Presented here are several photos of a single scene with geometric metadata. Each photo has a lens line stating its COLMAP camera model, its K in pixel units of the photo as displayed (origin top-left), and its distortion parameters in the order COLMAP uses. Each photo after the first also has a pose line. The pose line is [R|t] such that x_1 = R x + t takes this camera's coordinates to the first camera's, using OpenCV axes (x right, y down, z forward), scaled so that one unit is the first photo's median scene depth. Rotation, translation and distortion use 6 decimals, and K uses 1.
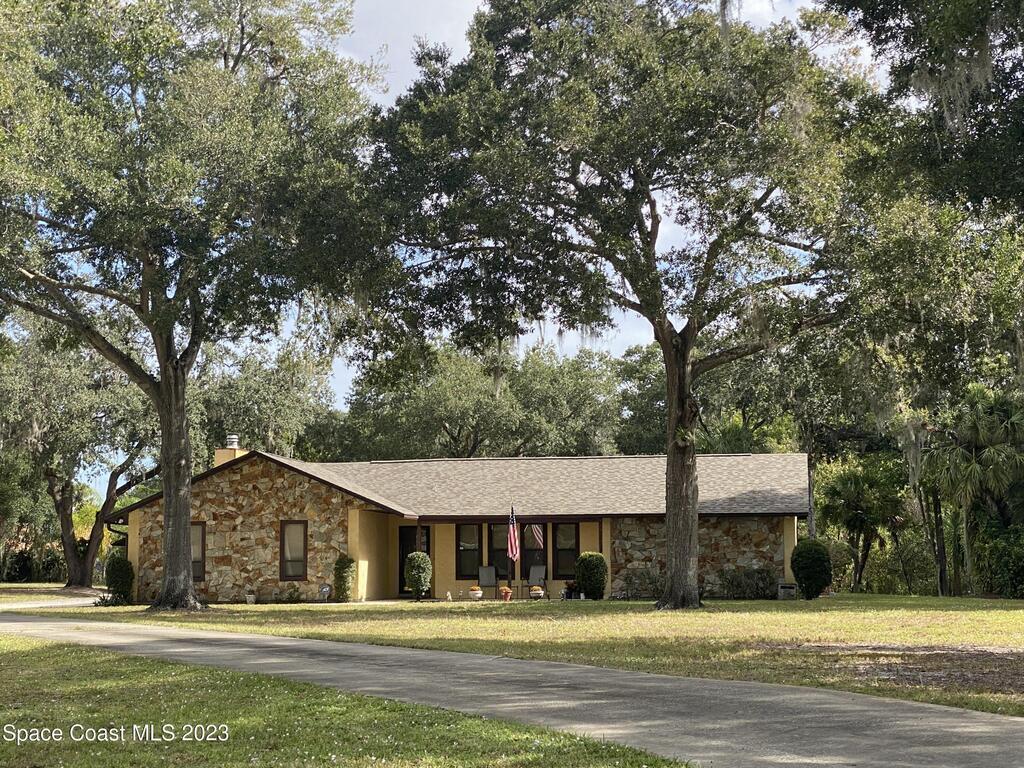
lens RADIAL K [[1837.4, 0, 512.0], [0, 1837.4, 384.0], [0, 0, 1]] dist [-0.013213, 0.821124]
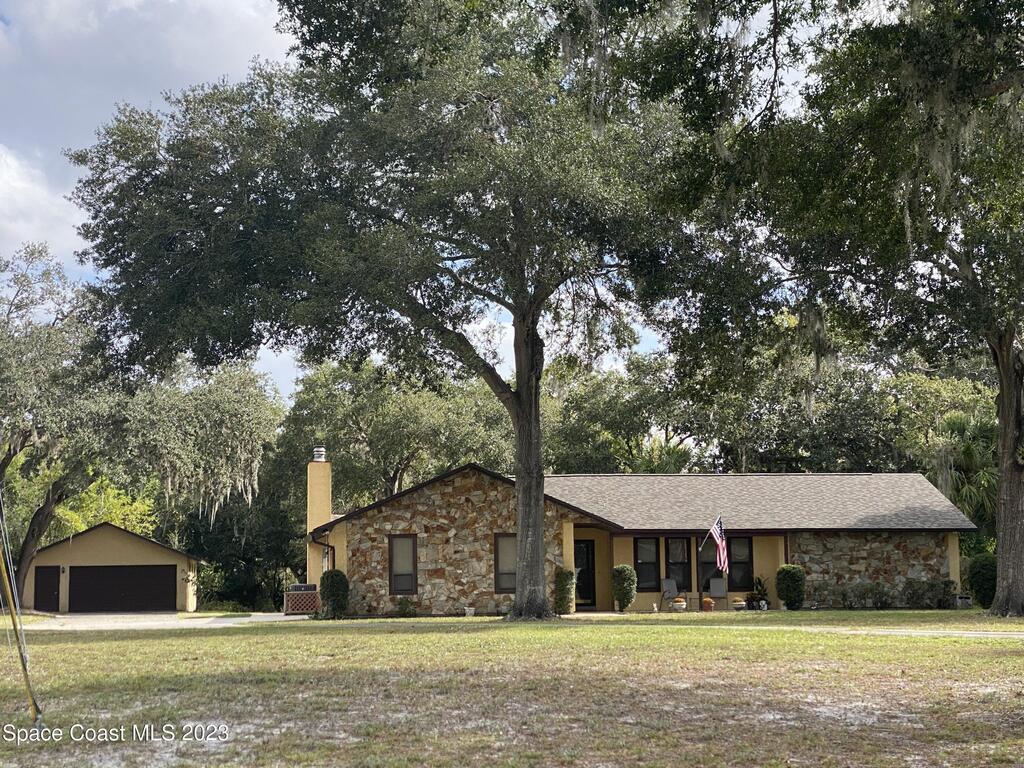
lens RADIAL K [[1837.4, 0, 512.0], [0, 1837.4, 384.0], [0, 0, 1]] dist [-0.013213, 0.821124]
pose [[0.960394, 0.027094, 0.277327, -0.431001], [-0.023505, 0.999592, -0.016258, 0.009790], [-0.277654, 0.009095, 0.960638, 0.037434]]
